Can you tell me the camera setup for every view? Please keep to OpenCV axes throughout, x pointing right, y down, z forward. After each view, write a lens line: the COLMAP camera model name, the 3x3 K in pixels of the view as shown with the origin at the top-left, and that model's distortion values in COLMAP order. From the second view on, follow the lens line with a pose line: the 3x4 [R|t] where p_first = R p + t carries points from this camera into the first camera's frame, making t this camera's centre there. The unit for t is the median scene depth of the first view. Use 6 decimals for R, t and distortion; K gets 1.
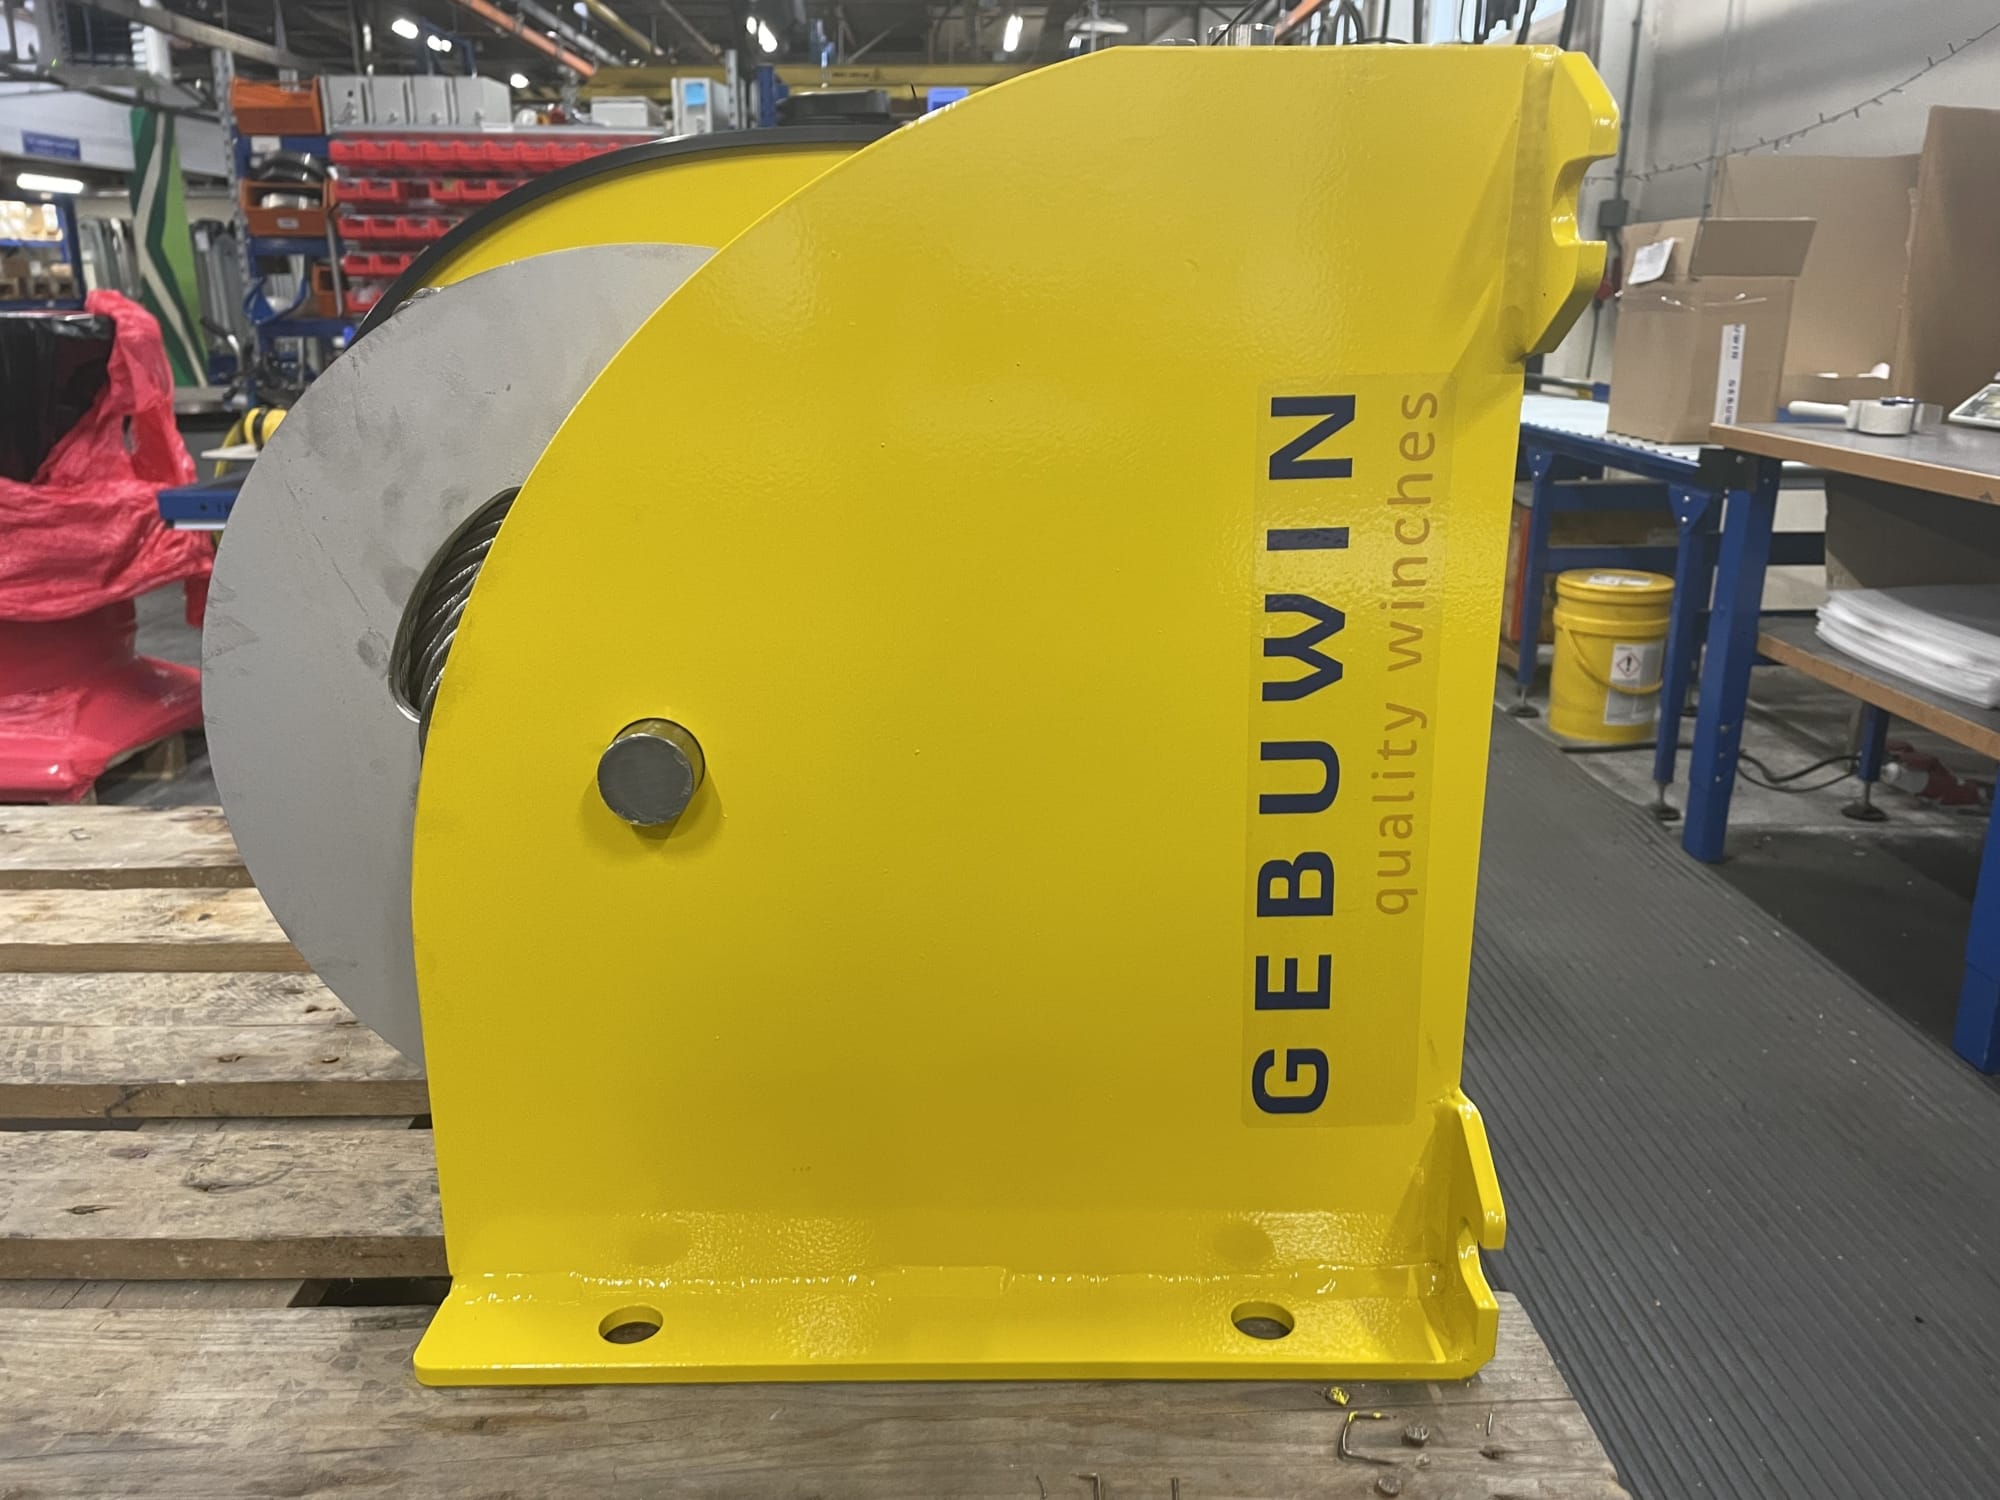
lens RADIAL K [[1507.9, 0, 999.0], [0, 1507.9, 743.9], [0, 0, 1]] dist [0.040361, -0.042878]
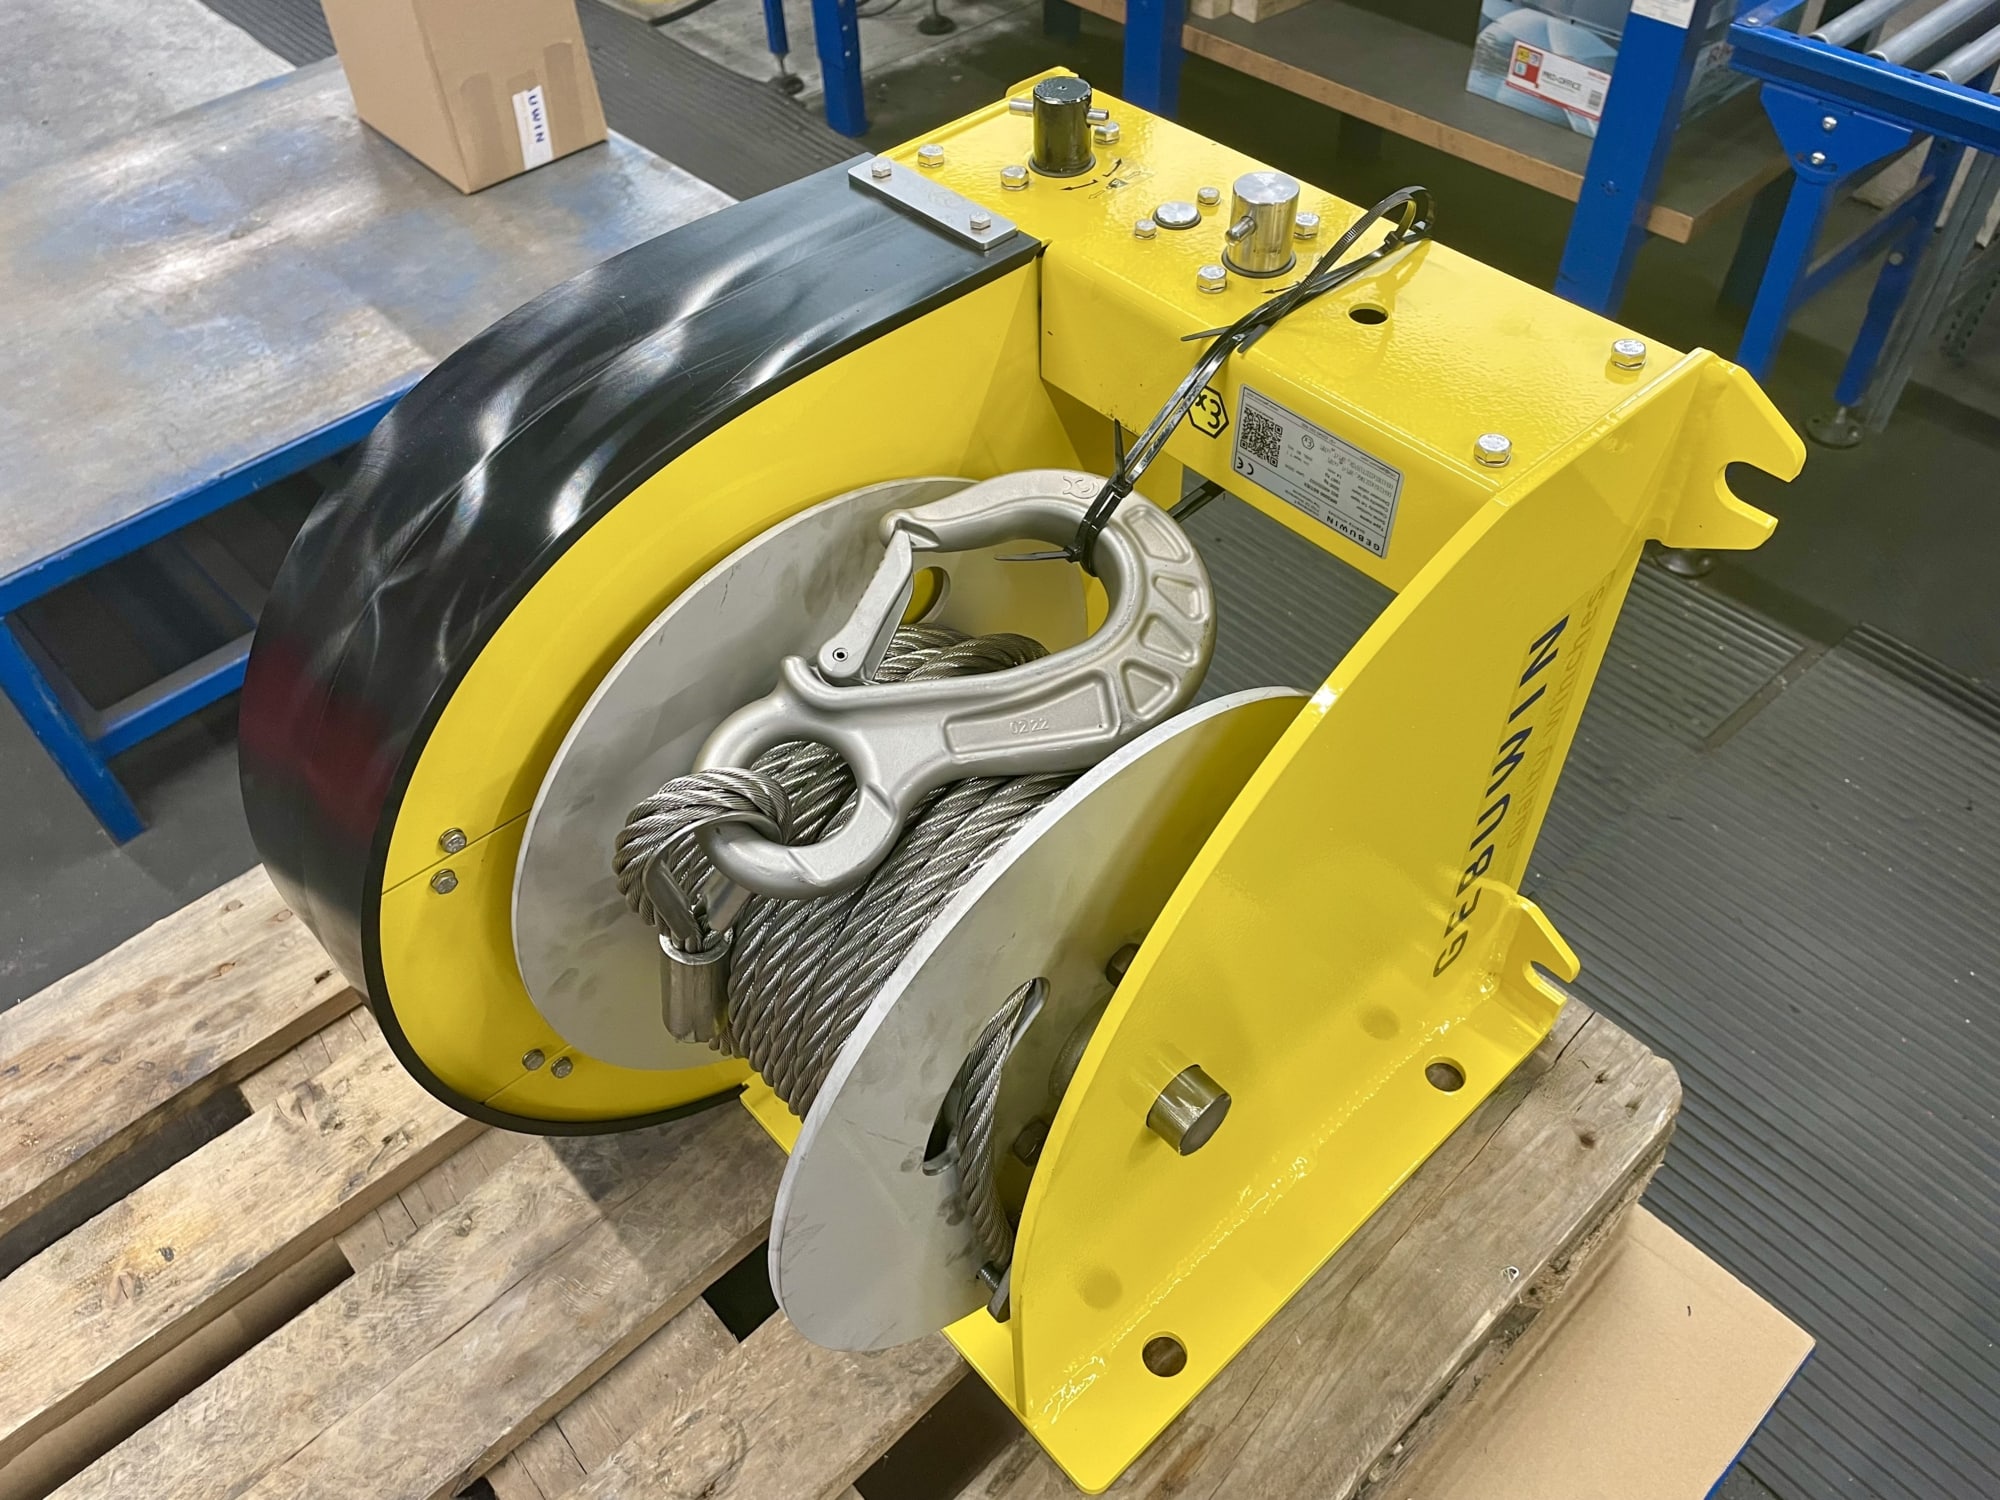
lens RADIAL K [[1507.9, 0, 1006.1], [0, 1507.9, 712.5], [0, 0, 1]] dist [0.040361, -0.042878]
pose [[0.748778, -0.495119, 0.440668, -0.112792], [0.209379, 0.807482, 0.551483, -0.147744], [-0.628881, -0.320672, 0.708292, 0.051189]]
